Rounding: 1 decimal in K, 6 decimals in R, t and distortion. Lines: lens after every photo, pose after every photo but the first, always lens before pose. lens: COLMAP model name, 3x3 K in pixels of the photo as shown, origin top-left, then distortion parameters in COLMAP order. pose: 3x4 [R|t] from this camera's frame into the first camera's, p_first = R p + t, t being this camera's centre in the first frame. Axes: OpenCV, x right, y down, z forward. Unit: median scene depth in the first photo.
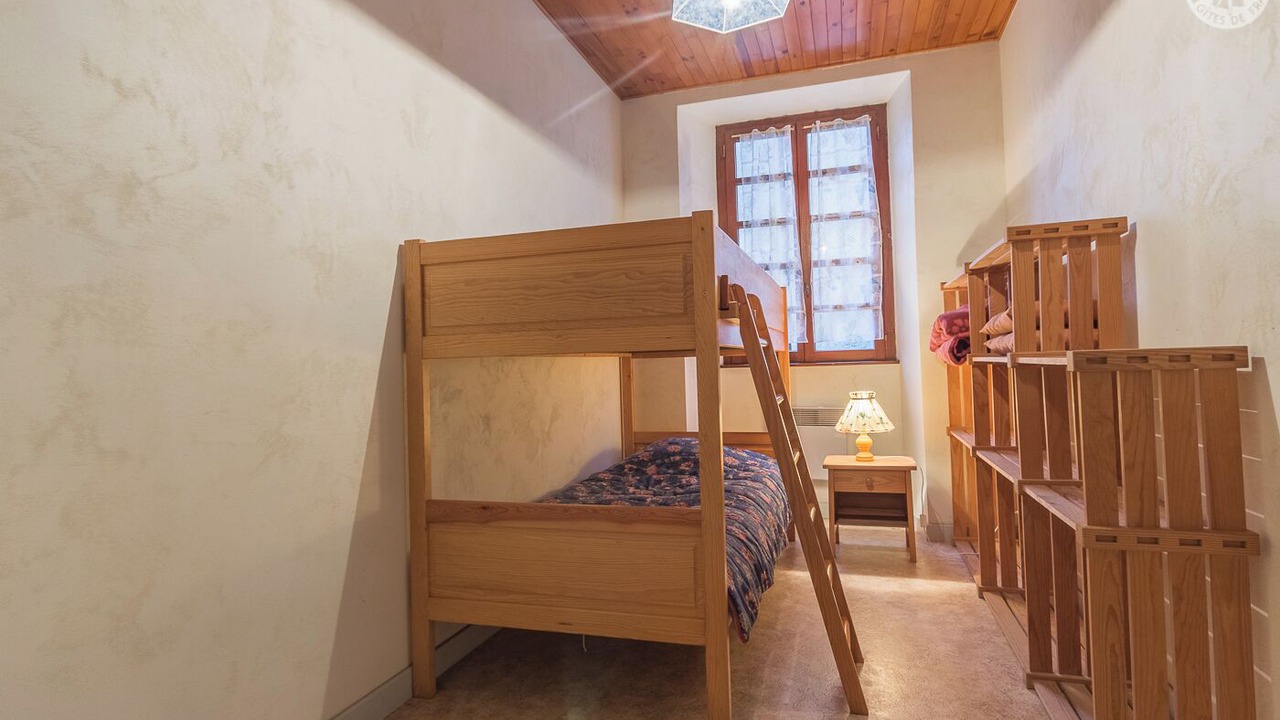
lens RADIAL K [[667.4, 0, 641.5], [0, 667.4, 357.2], [0, 0, 1]] dist [-0.000267, -0.000020]
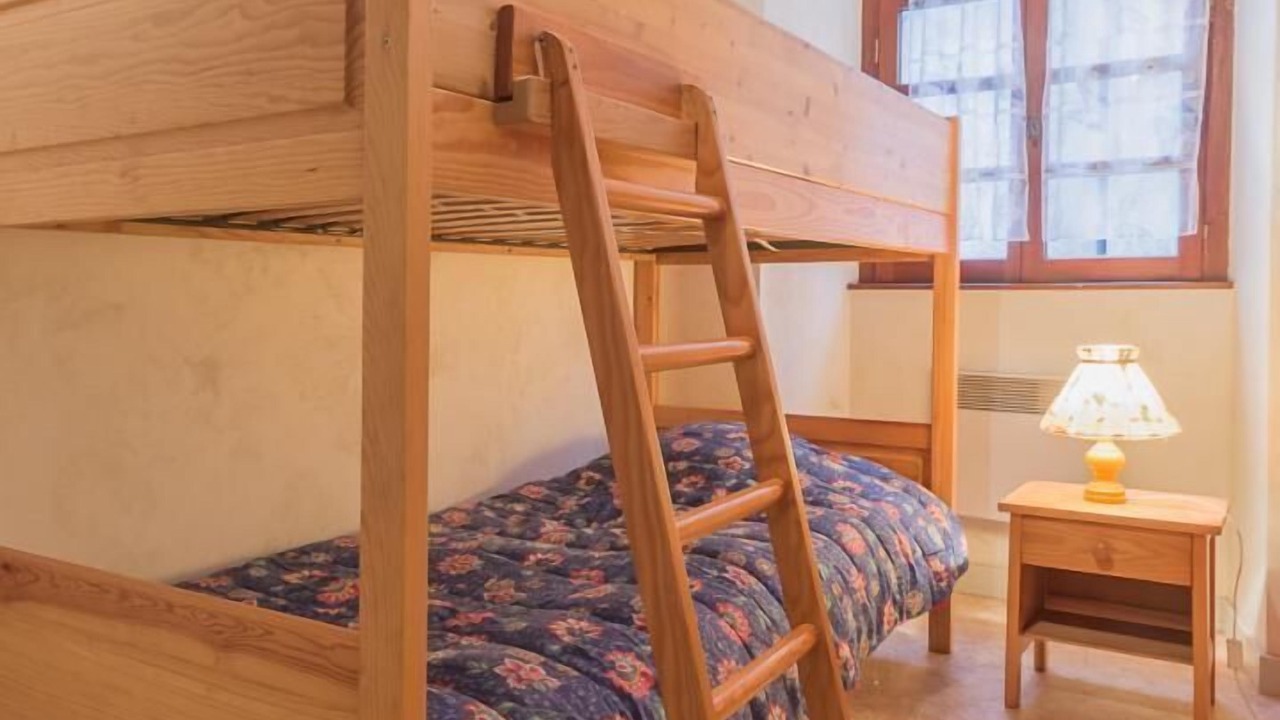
lens RADIAL K [[1002.9, 0, 642.5], [0, 1002.9, 331.5], [0, 0, 1]] dist [0.013678, 0.015191]
pose [[0.968268, 0.037158, -0.247138, 0.182426], [-0.024778, 0.998286, 0.053018, 0.013257], [0.248685, -0.045212, 0.967529, 0.255338]]
